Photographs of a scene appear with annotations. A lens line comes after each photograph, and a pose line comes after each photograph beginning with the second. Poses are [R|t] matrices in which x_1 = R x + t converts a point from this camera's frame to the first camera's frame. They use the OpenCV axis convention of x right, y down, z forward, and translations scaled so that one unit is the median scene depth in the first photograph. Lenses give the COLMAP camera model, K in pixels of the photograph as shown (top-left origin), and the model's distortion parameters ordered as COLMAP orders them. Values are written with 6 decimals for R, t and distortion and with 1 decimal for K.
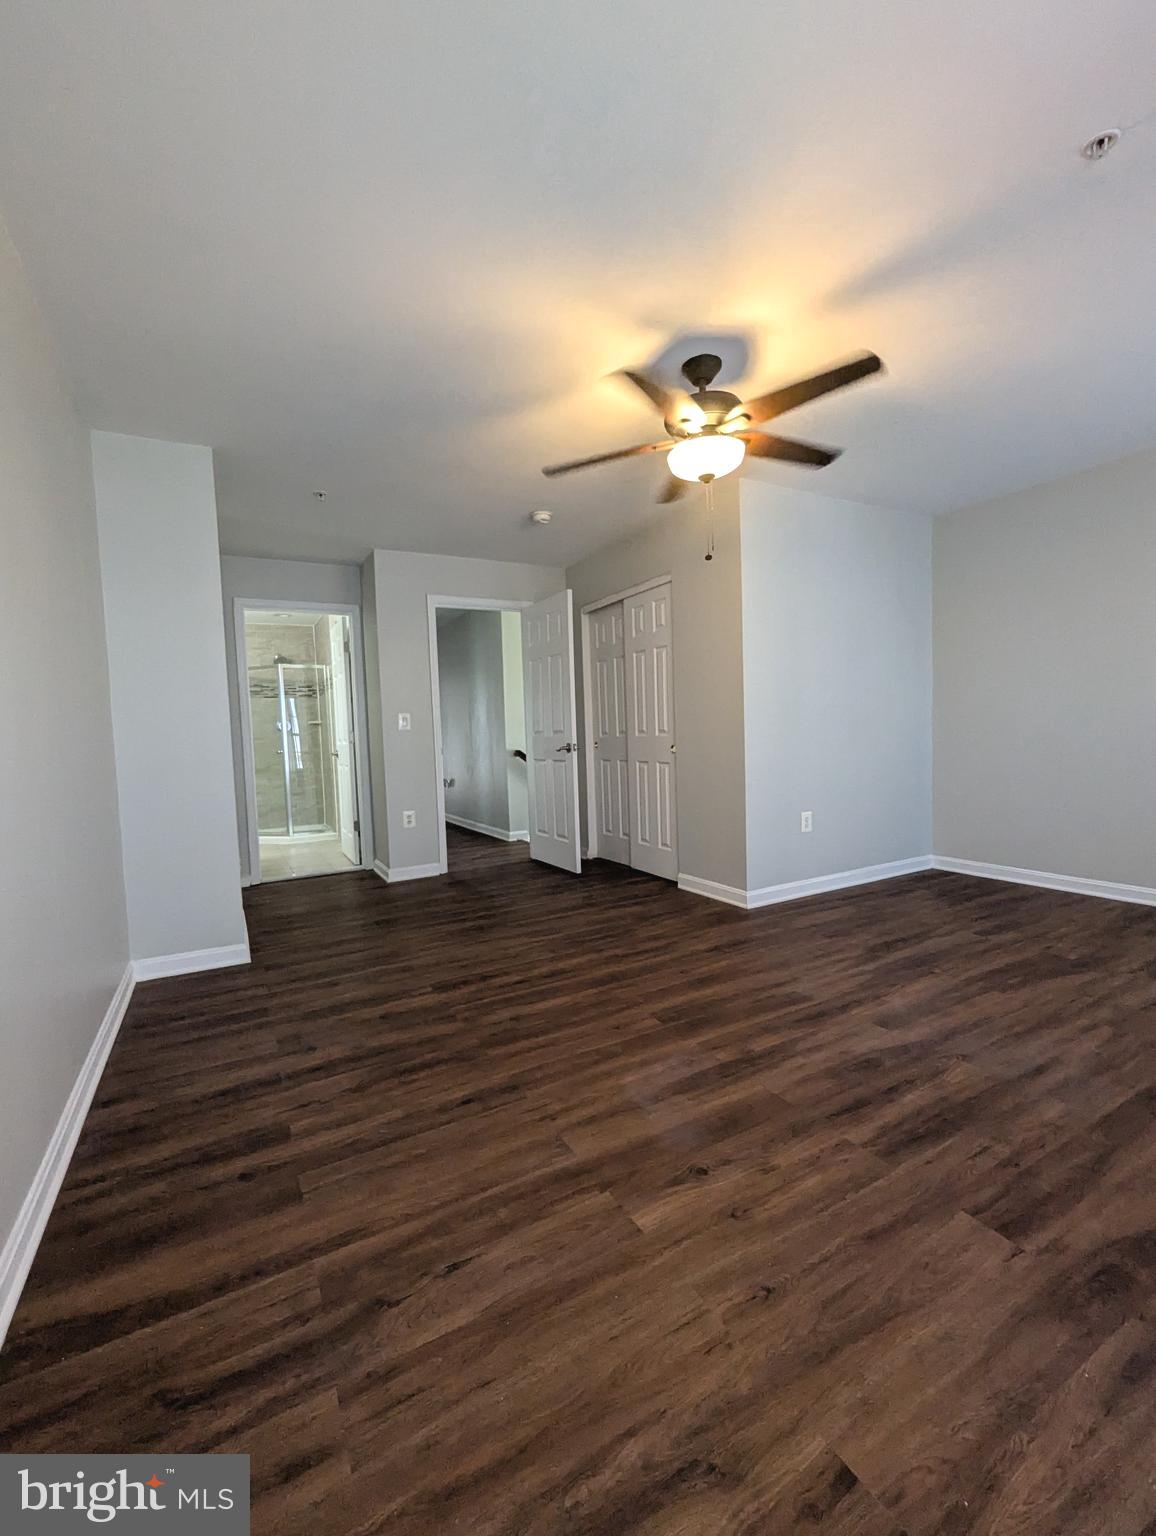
lens RADIAL K [[645.1, 0, 574.4], [0, 645.1, 772.1], [0, 0, 1]] dist [0.002851, -0.001314]
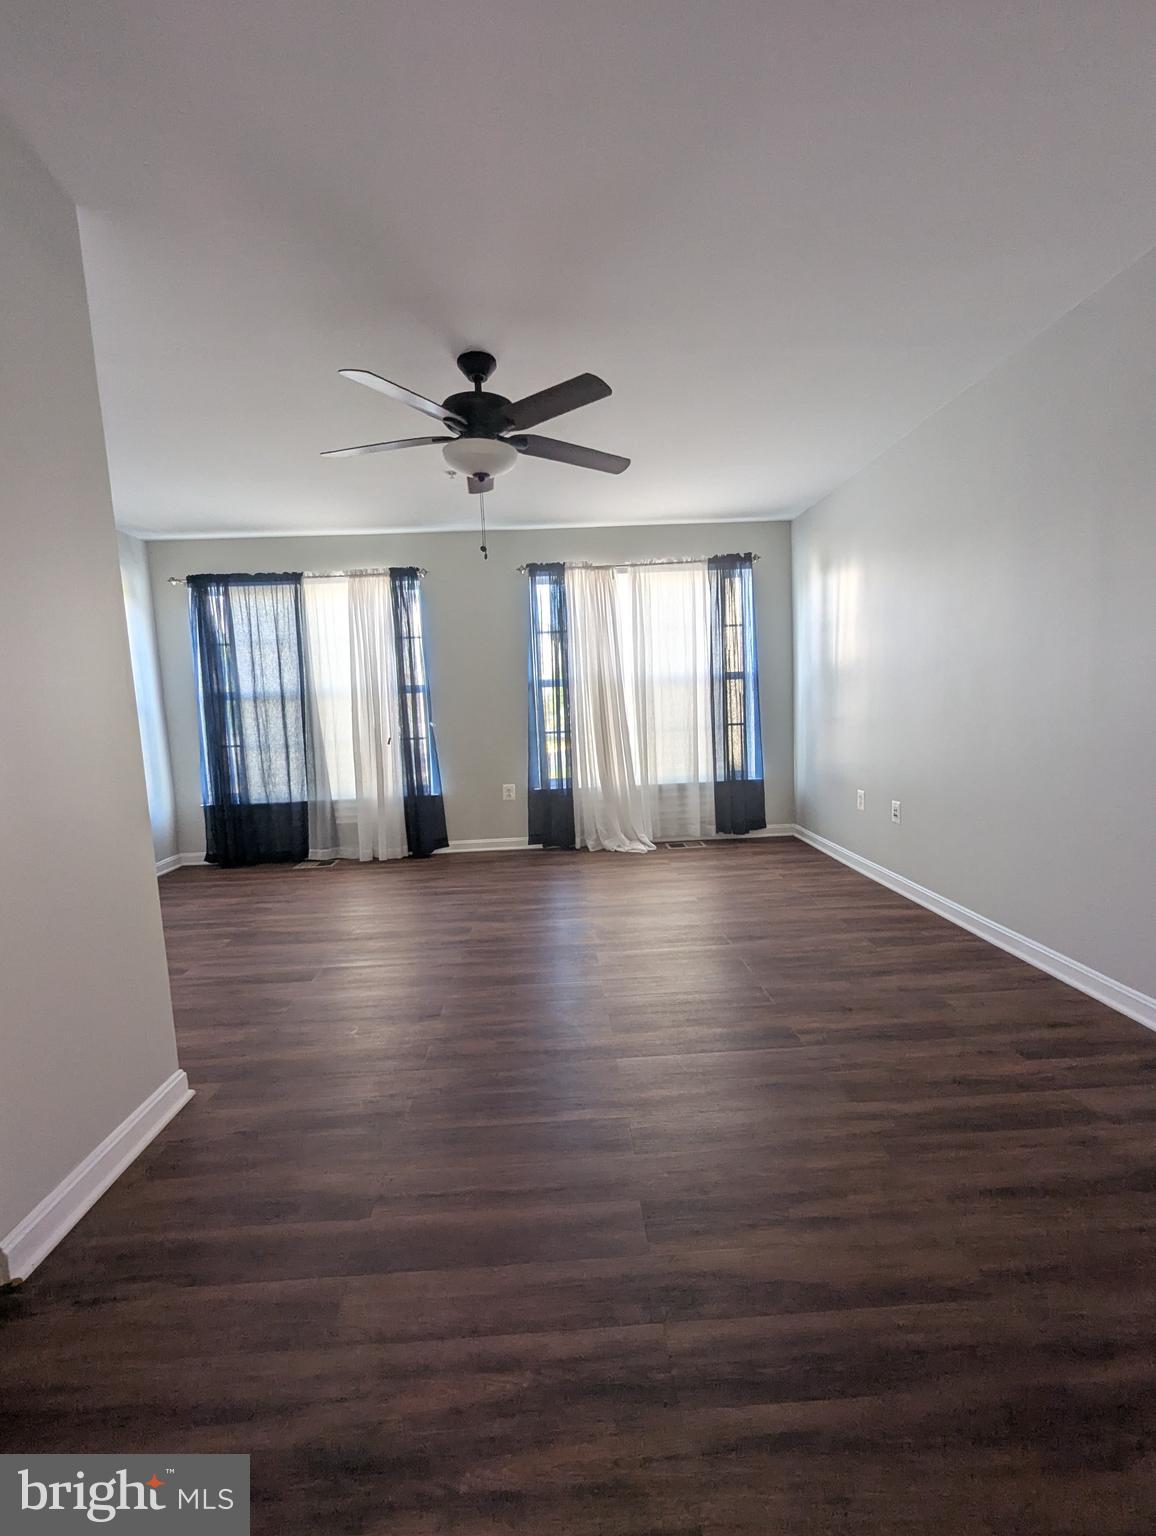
lens RADIAL K [[645.1, 0, 587.4], [0, 645.1, 765.4], [0, 0, 1]] dist [0.002851, -0.001314]
pose [[-0.901870, 0.025428, 0.431258, -0.381823], [0.093738, 0.986002, 0.137892, -0.146503], [-0.421715, 0.164786, -0.891629, 2.027813]]
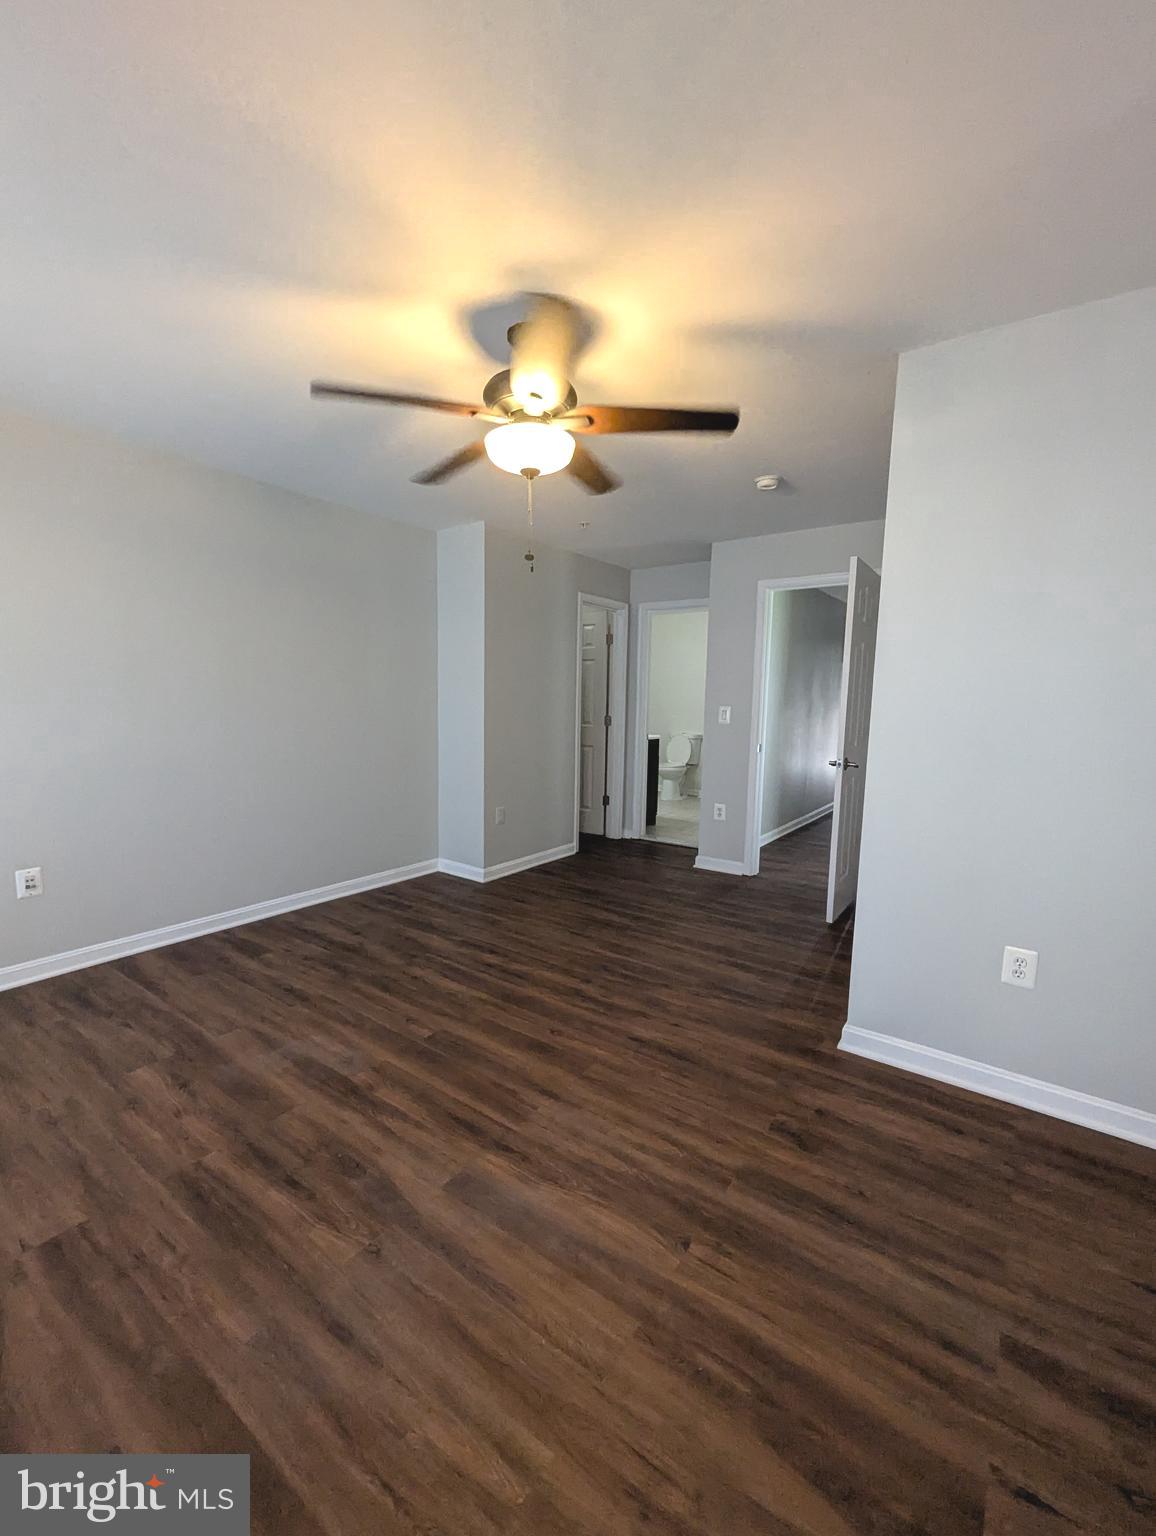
lens RADIAL K [[645.1, 0, 572.6], [0, 645.1, 765.4], [0, 0, 1]] dist [0.002851, -0.001314]
pose [[0.417258, 0.137833, -0.898275, 1.107323], [-0.084939, 0.990020, 0.112455, -0.189323], [0.904810, 0.029375, 0.424801, 0.746767]]
